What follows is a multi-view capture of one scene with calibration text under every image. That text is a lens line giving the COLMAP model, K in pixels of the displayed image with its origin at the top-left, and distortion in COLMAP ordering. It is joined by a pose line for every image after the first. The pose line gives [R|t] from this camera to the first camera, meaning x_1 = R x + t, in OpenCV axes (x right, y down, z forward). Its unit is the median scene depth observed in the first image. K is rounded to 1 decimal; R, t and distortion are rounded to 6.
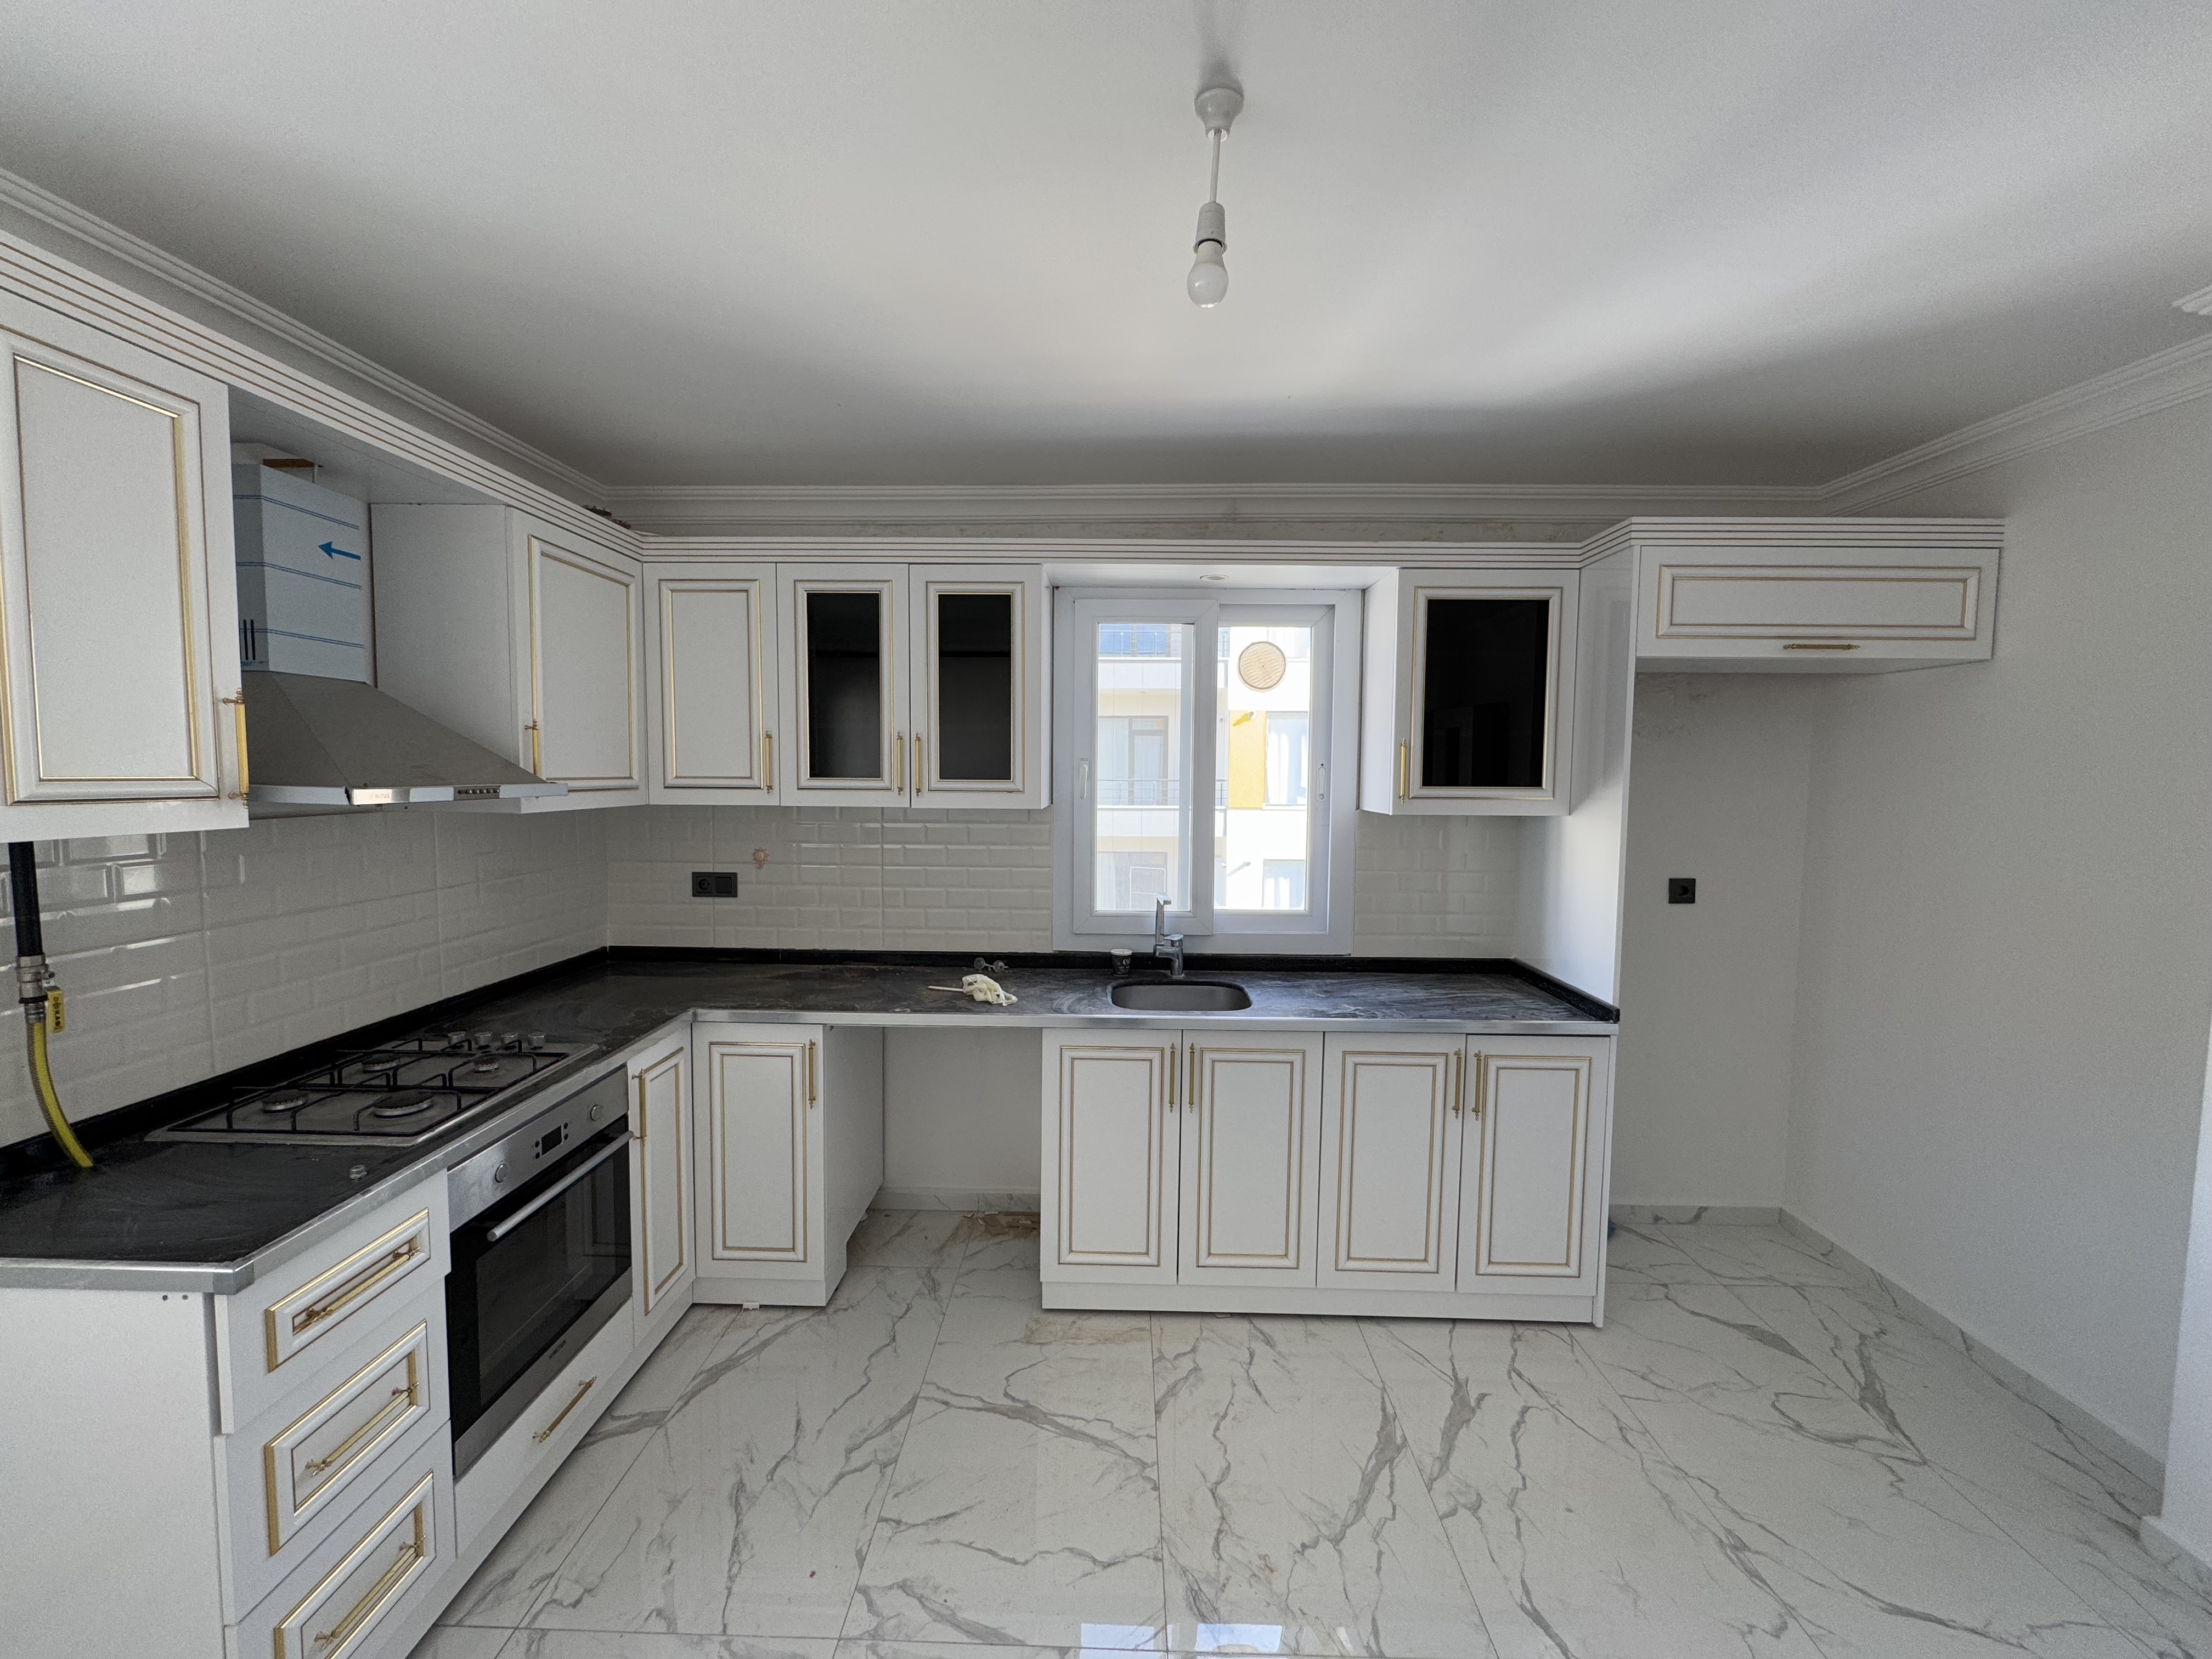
lens RADIAL K [[880.2, 0, 1101.9], [0, 880.2, 828.0], [0, 0, 1]] dist [-0.002352, 0.000114]
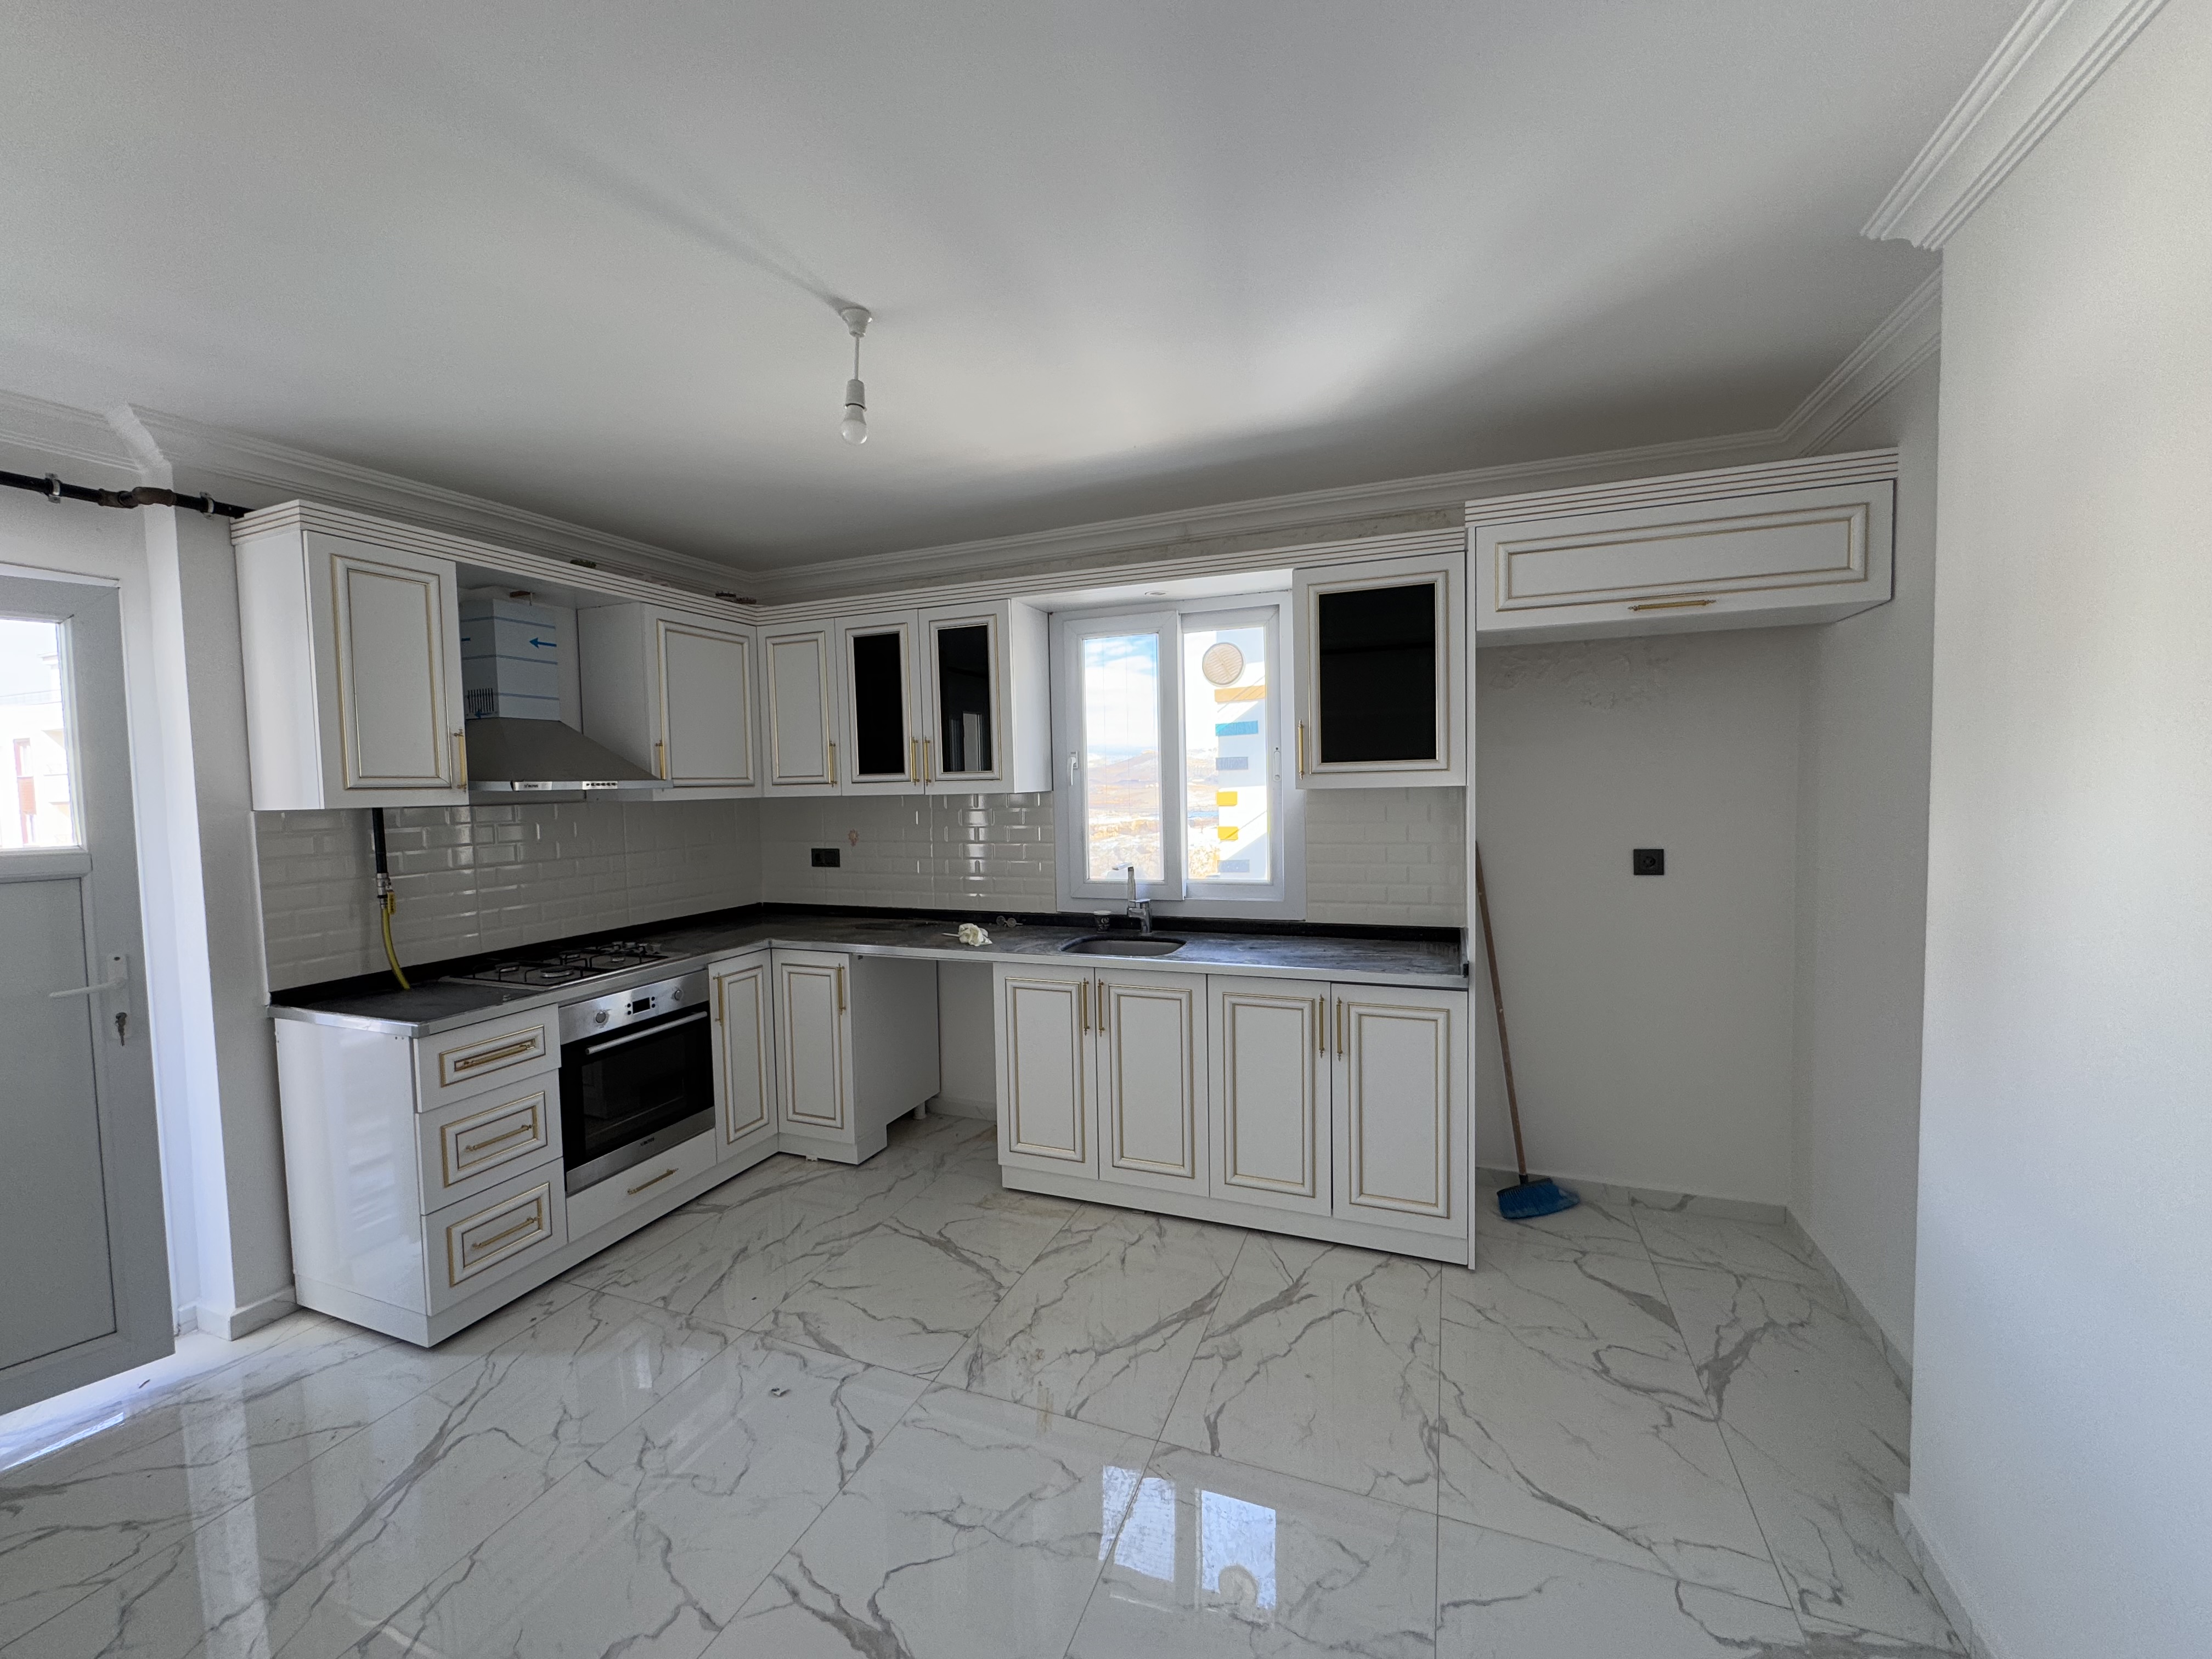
lens RADIAL K [[880.2, 0, 1101.9], [0, 880.2, 828.0], [0, 0, 1]] dist [-0.002352, 0.000114]
pose [[0.938225, -0.013048, -0.345781, 0.518612], [0.009201, 0.999876, -0.012764, 0.049208], [0.345904, 0.008794, 0.938229, -0.143016]]
